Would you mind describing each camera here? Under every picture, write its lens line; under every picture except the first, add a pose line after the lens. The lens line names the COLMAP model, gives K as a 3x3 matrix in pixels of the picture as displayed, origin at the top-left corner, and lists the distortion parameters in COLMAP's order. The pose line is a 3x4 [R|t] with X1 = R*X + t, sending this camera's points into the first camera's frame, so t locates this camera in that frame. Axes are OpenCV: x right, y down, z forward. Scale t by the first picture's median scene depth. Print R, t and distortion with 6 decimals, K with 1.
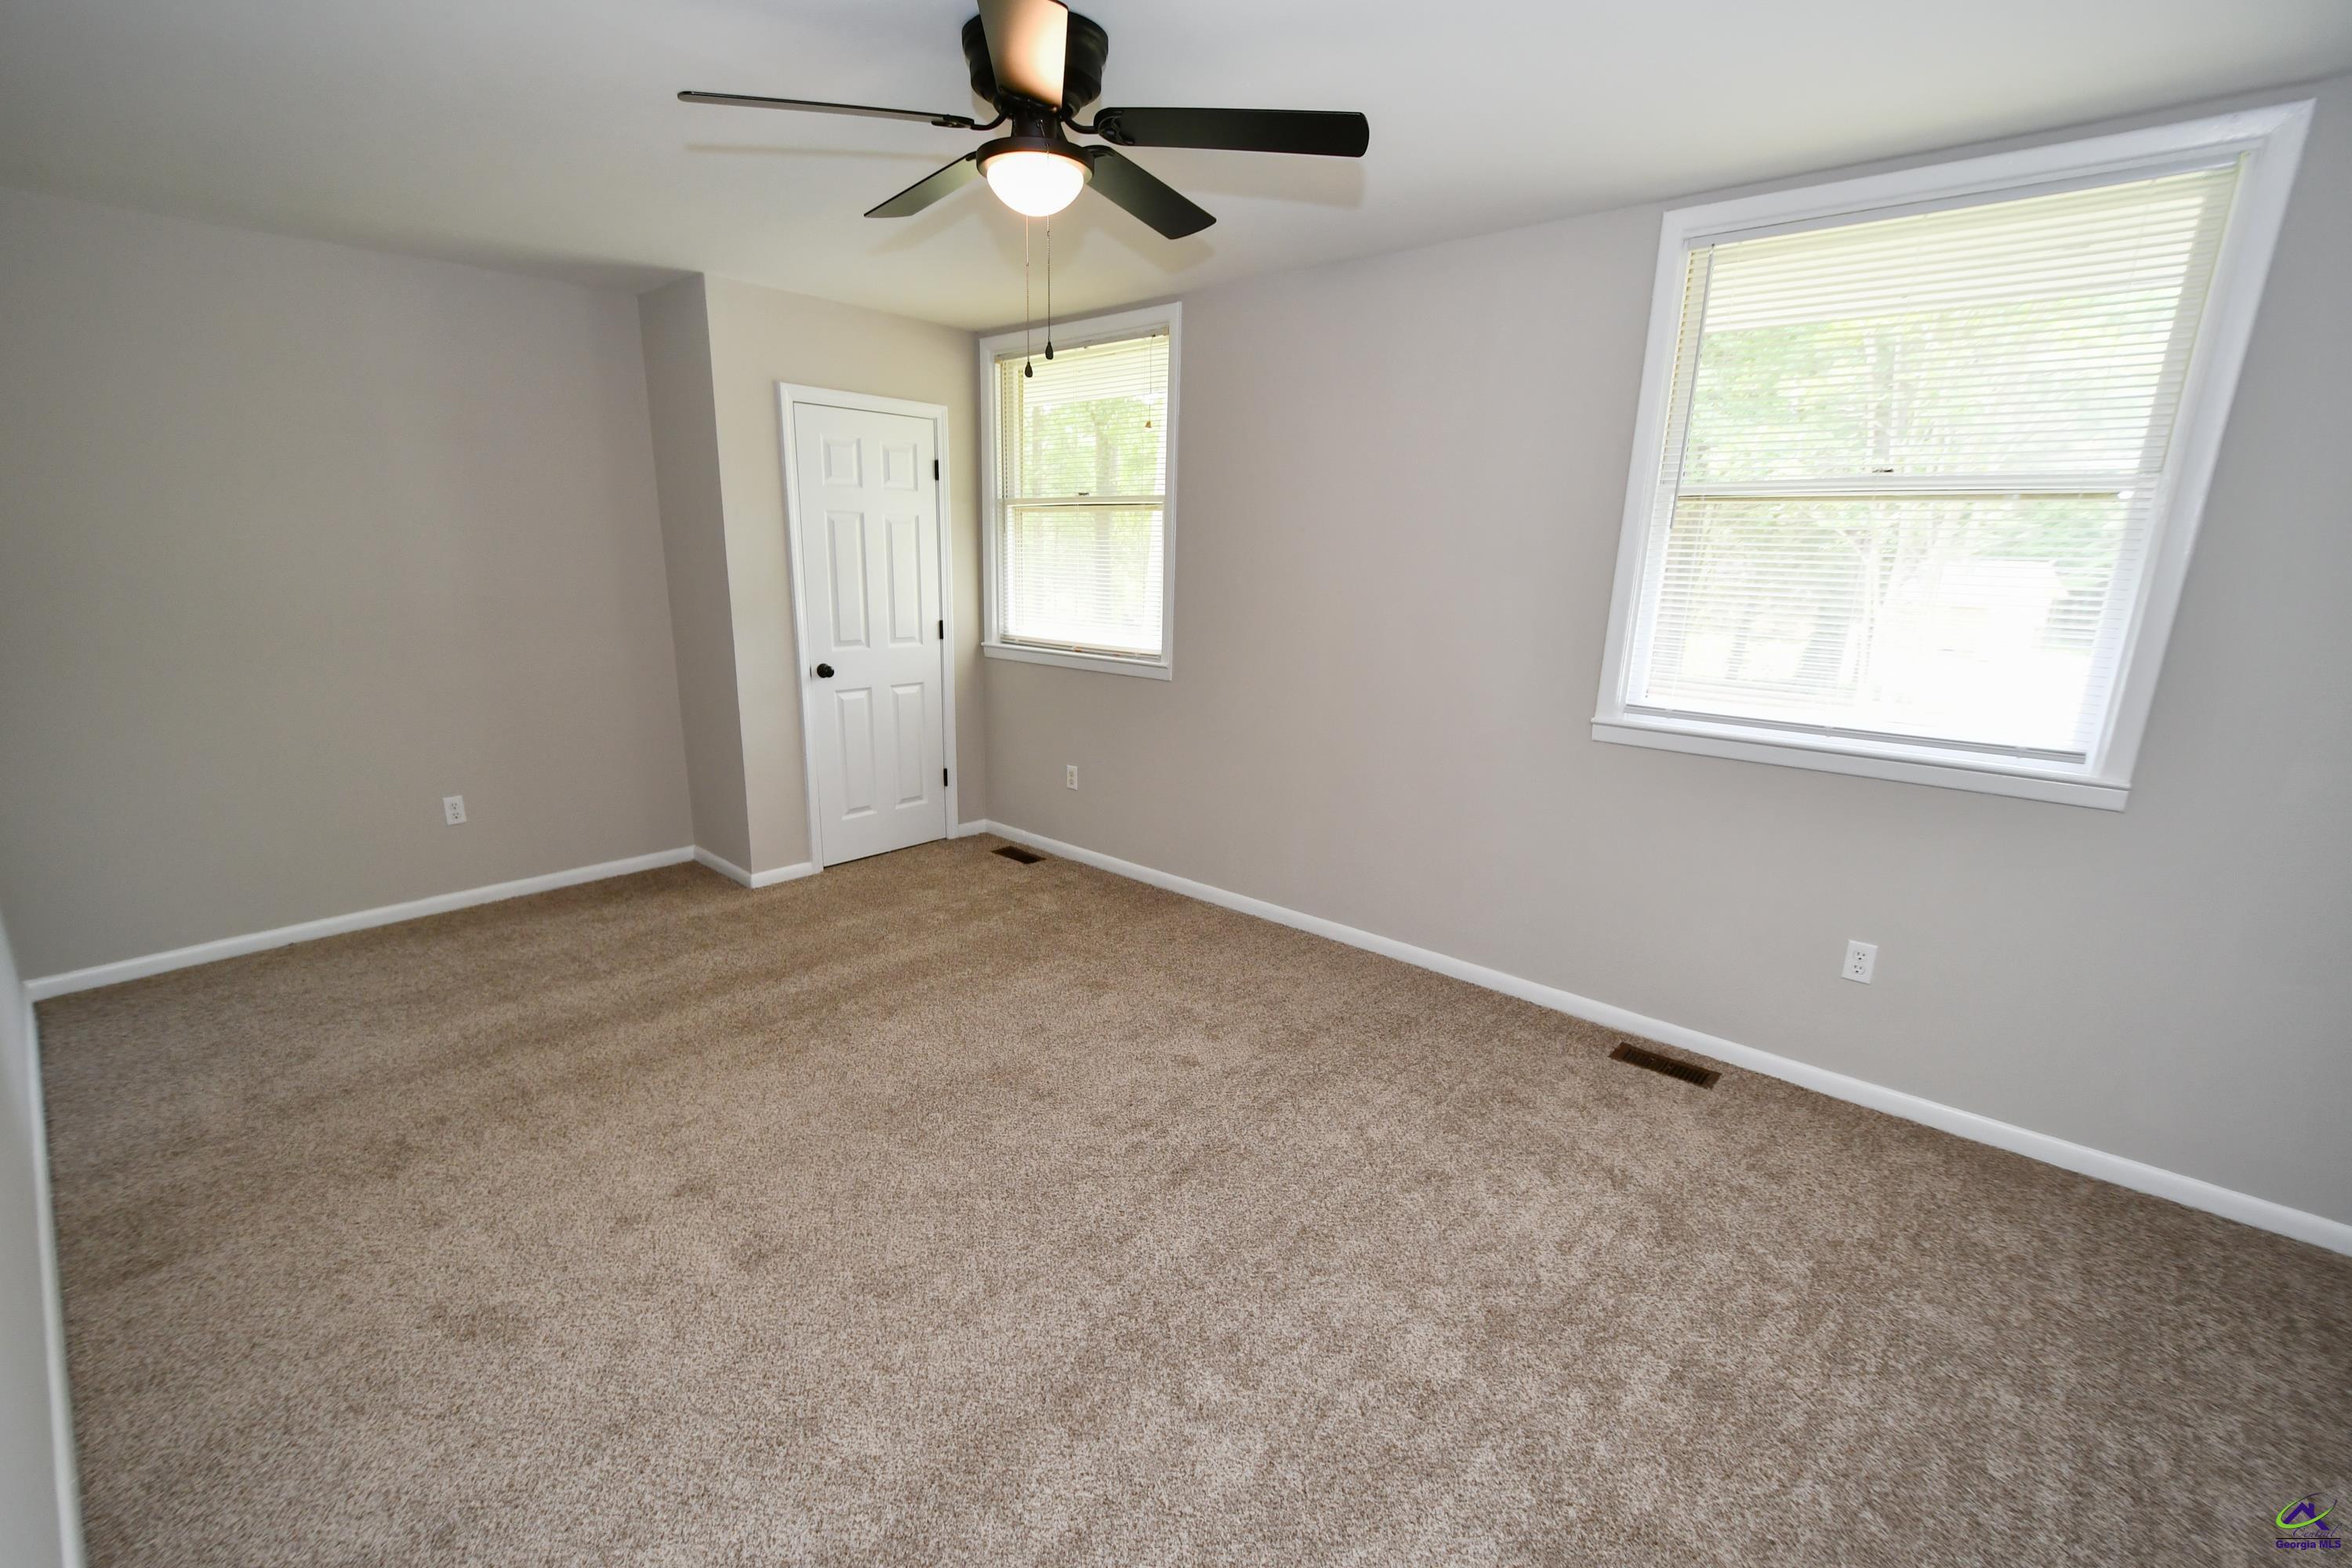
lens RADIAL K [[1033.4, 0, 1149.3], [0, 1033.4, 801.9], [0, 0, 1]] dist [-0.001085, -0.001568]
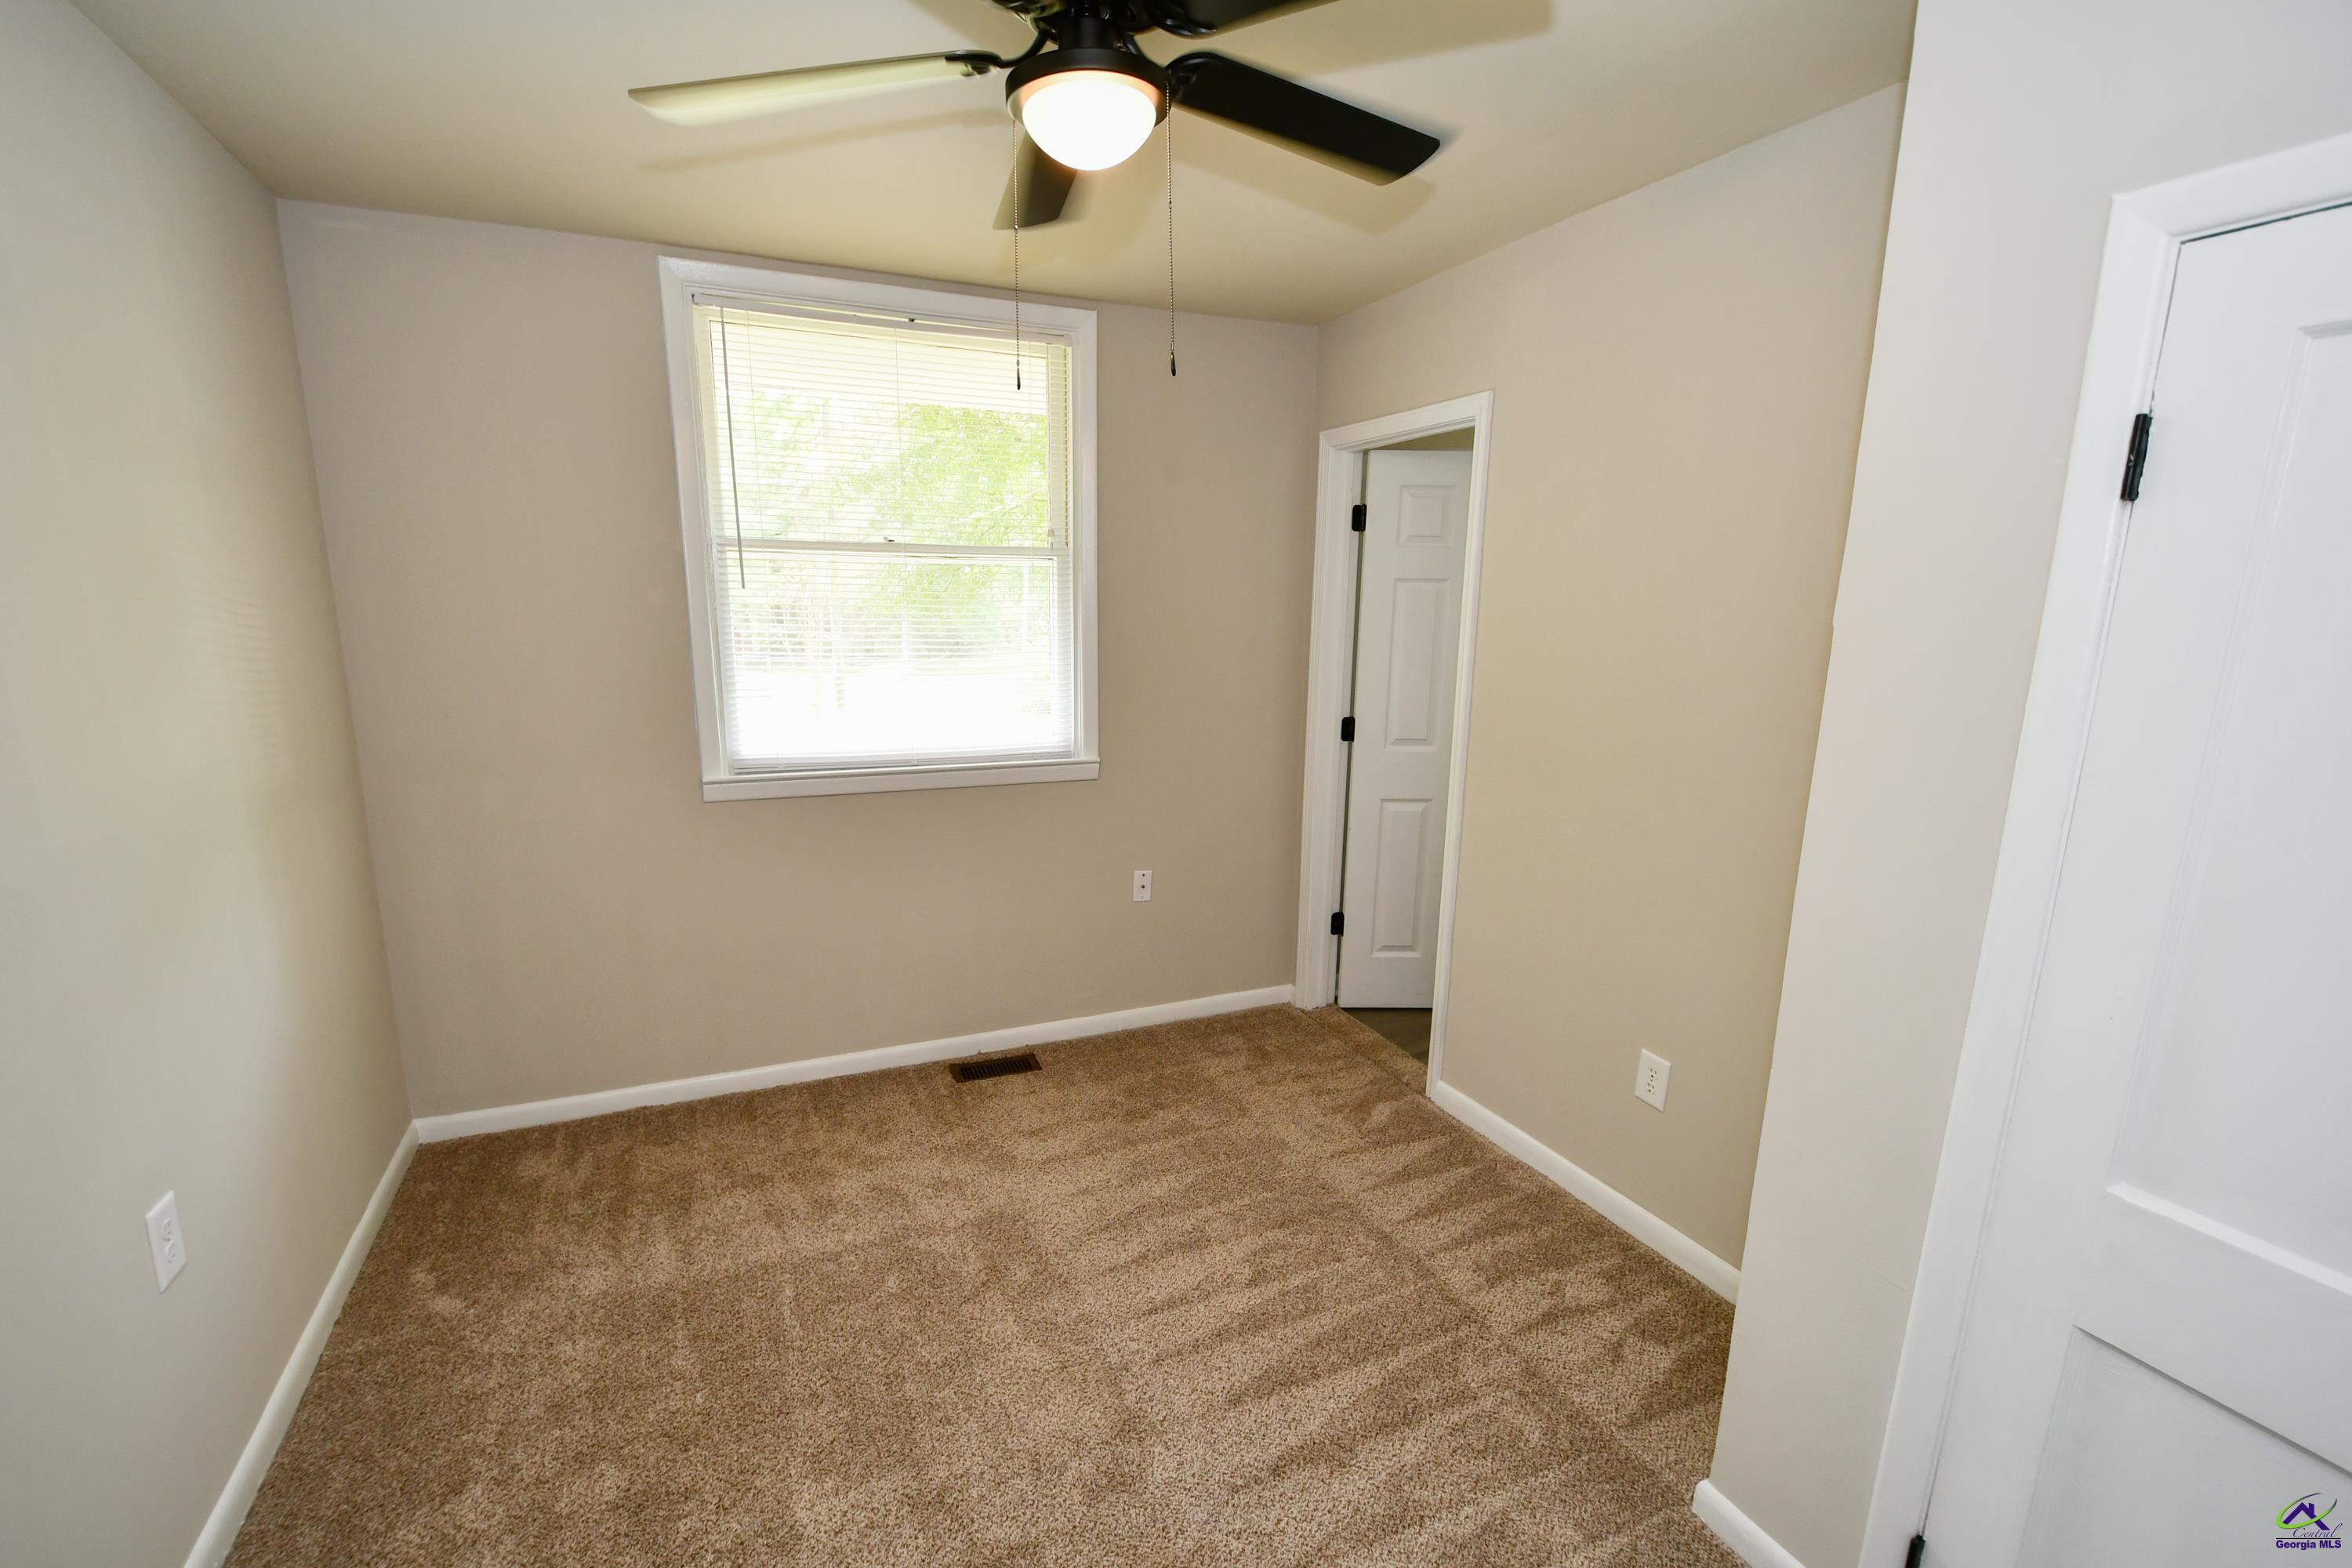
lens RADIAL K [[1033.4, 0, 1174.8], [0, 1033.4, 795.5], [0, 0, 1]] dist [-0.001085, -0.001568]
pose [[0.383240, -0.175490, 0.906824, -2.532555], [0.217208, 0.971375, 0.096186, -0.617226], [-0.897746, 0.160107, 0.410388, 2.304537]]
